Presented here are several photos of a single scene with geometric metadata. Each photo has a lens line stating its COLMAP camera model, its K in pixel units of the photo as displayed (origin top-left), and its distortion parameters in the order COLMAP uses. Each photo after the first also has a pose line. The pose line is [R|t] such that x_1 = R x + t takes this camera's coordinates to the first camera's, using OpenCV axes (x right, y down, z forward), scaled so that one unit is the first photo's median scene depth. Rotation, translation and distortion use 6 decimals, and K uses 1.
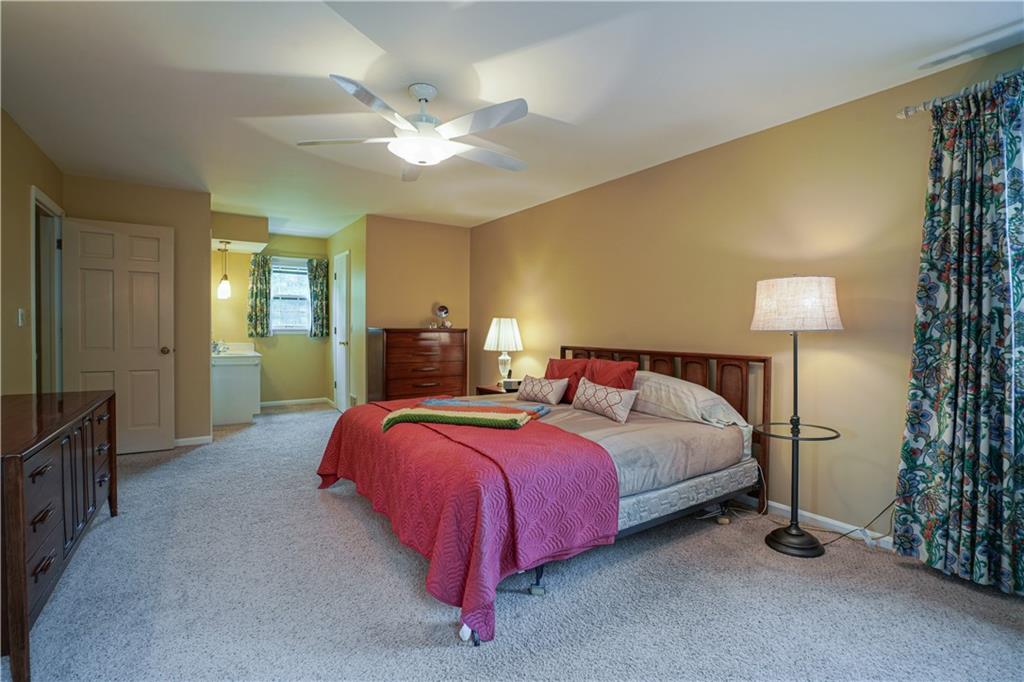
lens RADIAL K [[482.1, 0, 516.6], [0, 482.1, 338.9], [0, 0, 1]] dist [-0.055375, 0.024028]
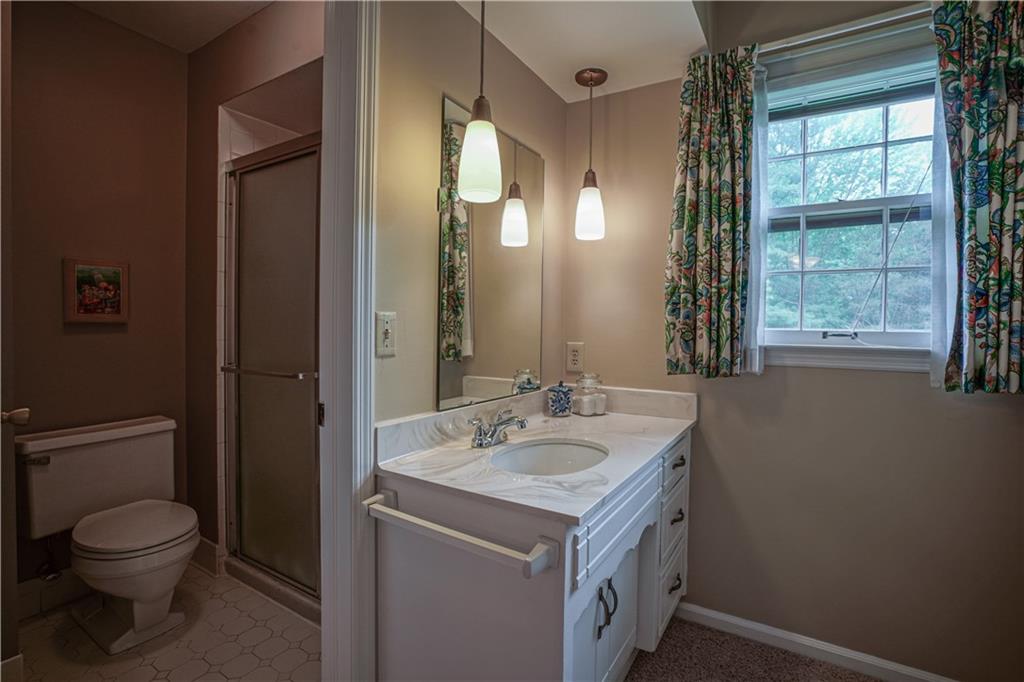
lens RADIAL K [[482.1, 0, 516.6], [0, 482.1, 338.9], [0, 0, 1]] dist [-0.055375, 0.024028]
pose [[0.429413, 0.020493, -0.902876, -0.342607], [-0.026968, 0.999588, 0.009862, -0.022523], [0.902705, 0.020114, 0.429789, 0.776145]]
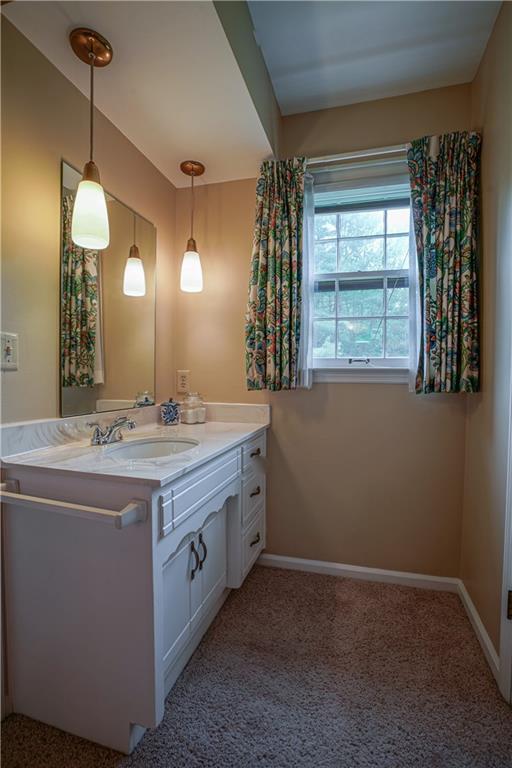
lens RADIAL K [[361.6, 0, 255.5], [0, 361.6, 388.3], [0, 0, 1]] dist [-0.055375, 0.024028]
pose [[0.655603, 0.029129, -0.754544, -0.333145], [-0.018318, 0.999575, 0.022673, -0.010467], [0.754884, -0.001043, 0.655858, 0.788802]]
